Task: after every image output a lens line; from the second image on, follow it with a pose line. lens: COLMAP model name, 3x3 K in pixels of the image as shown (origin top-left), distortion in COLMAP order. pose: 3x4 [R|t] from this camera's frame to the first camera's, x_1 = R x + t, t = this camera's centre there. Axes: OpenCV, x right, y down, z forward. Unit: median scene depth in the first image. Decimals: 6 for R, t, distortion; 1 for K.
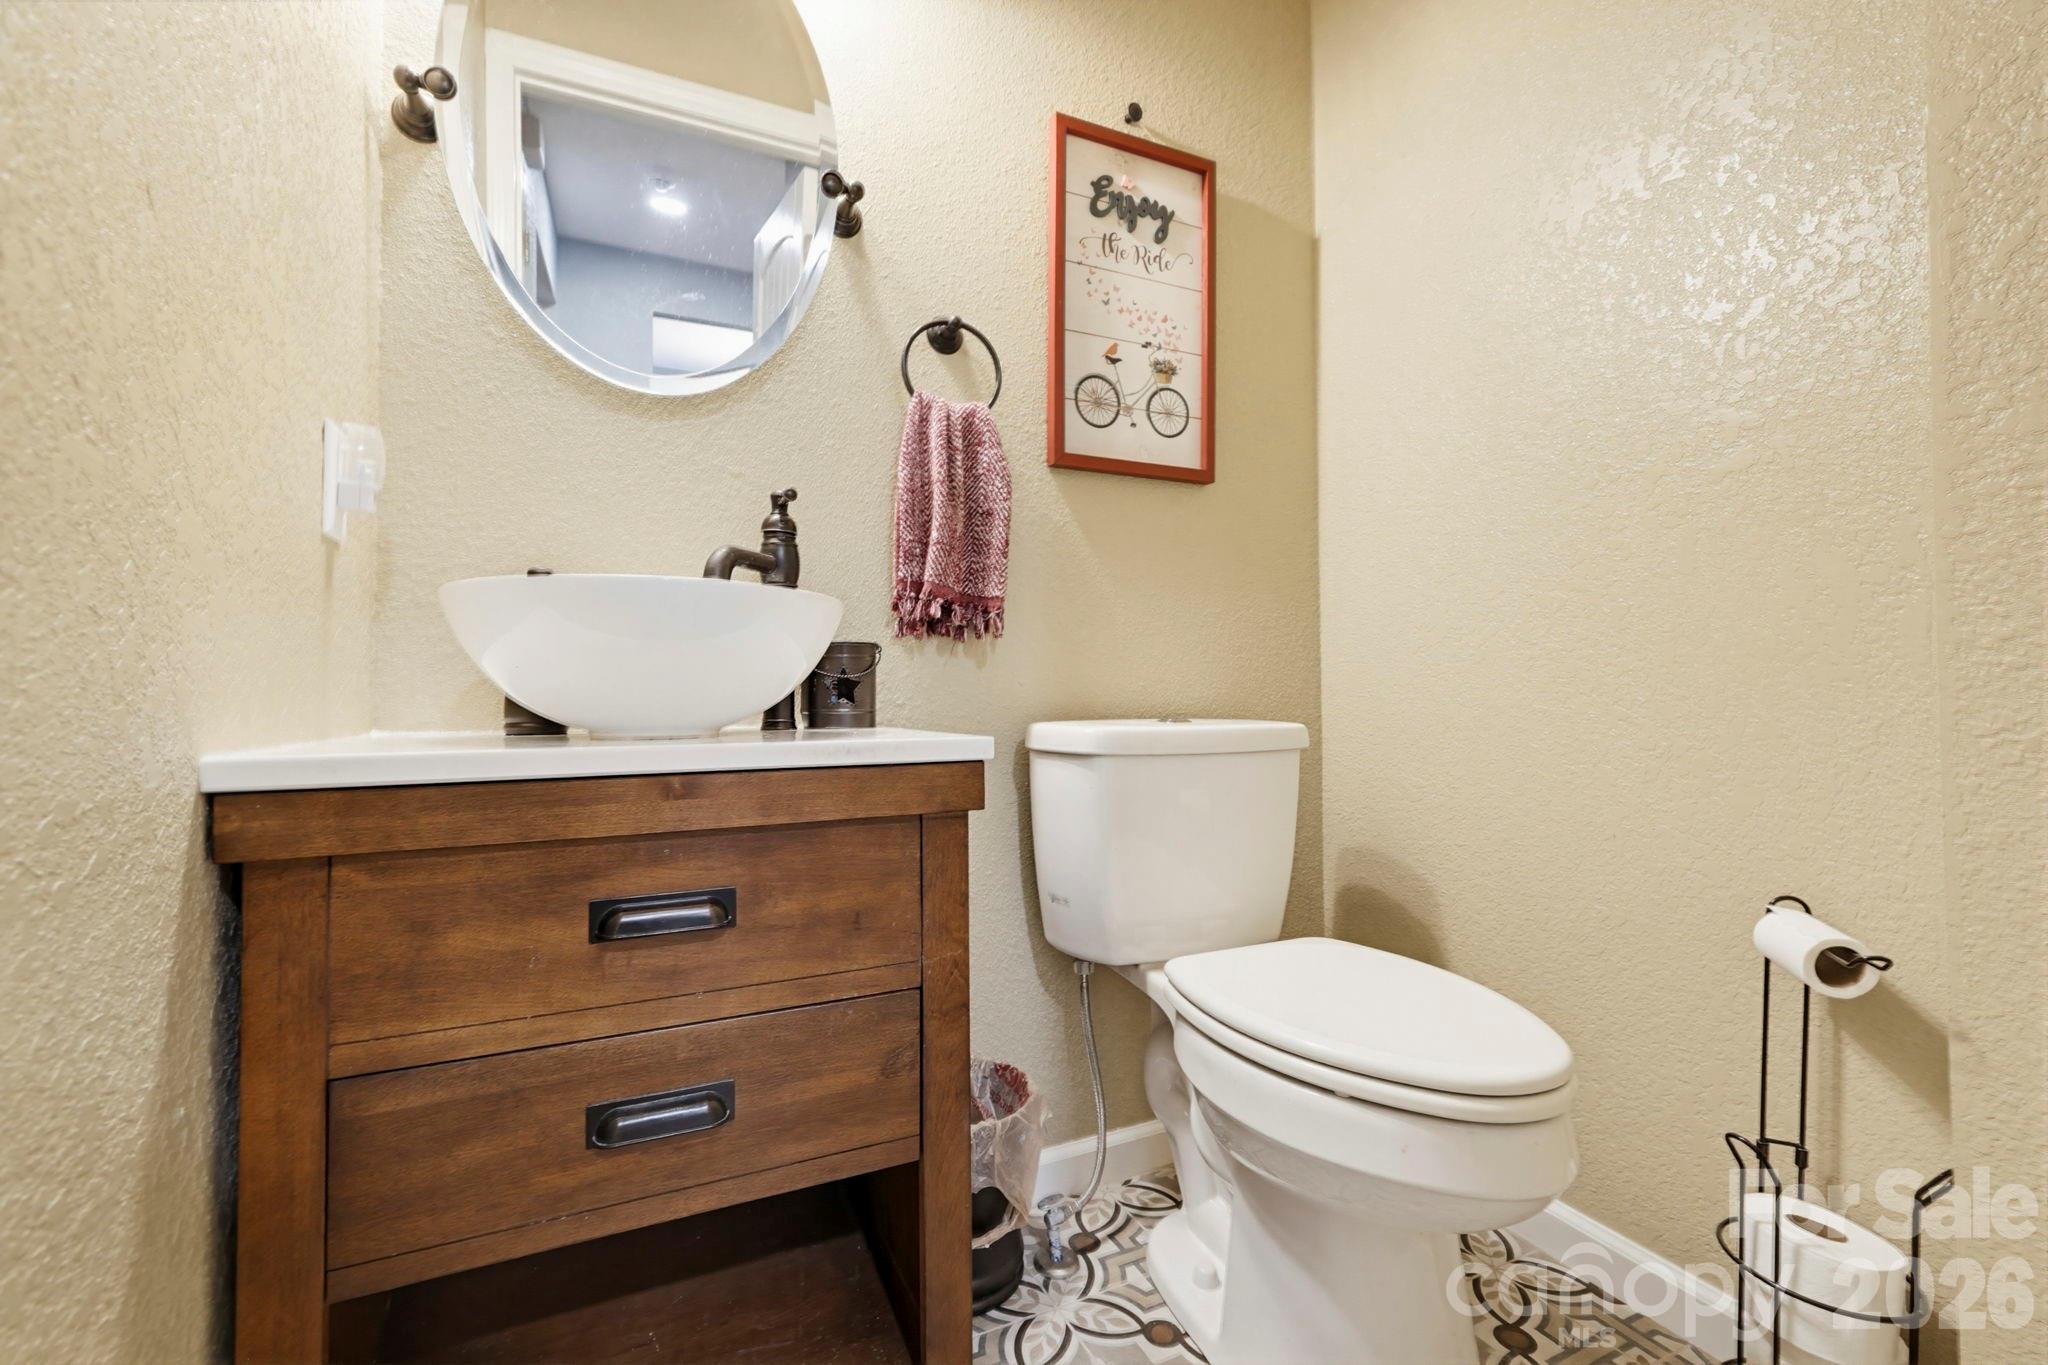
lens RADIAL K [[873.8, 0, 1018.2], [0, 873.8, 678.2], [0, 0, 1]] dist [-0.001119, -0.000669]
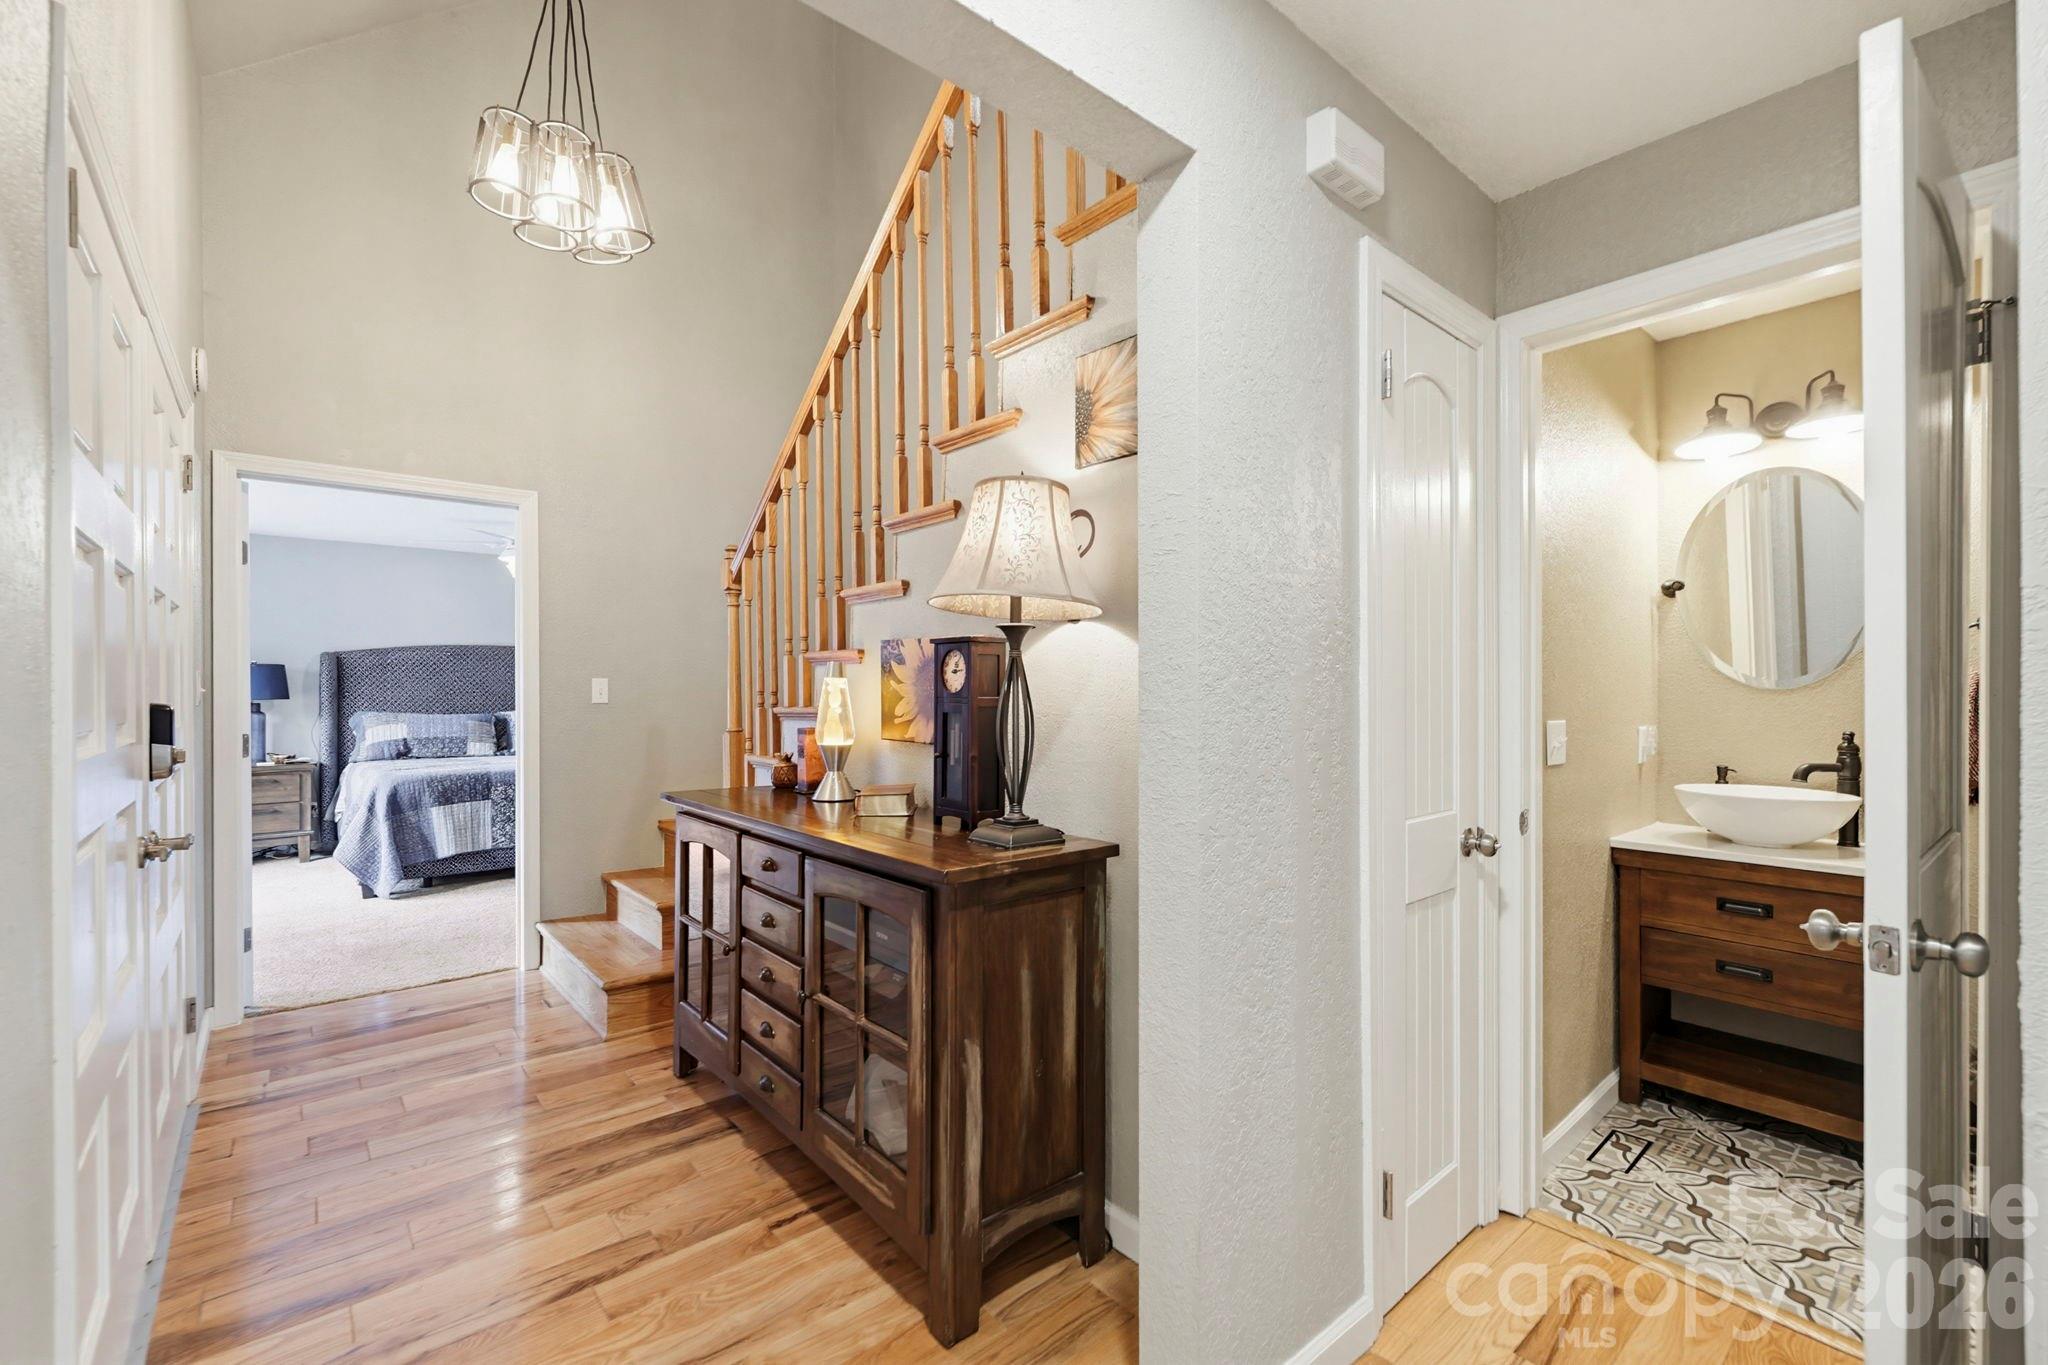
lens RADIAL K [[873.8, 0, 1018.7], [0, 873.8, 687.0], [0, 0, 1]] dist [-0.001119, -0.000669]
pose [[0.276015, -0.005033, -0.961140, 1.923796], [0.008077, 0.999963, -0.002916, -0.539290], [0.961119, -0.006958, 0.276046, -2.398613]]
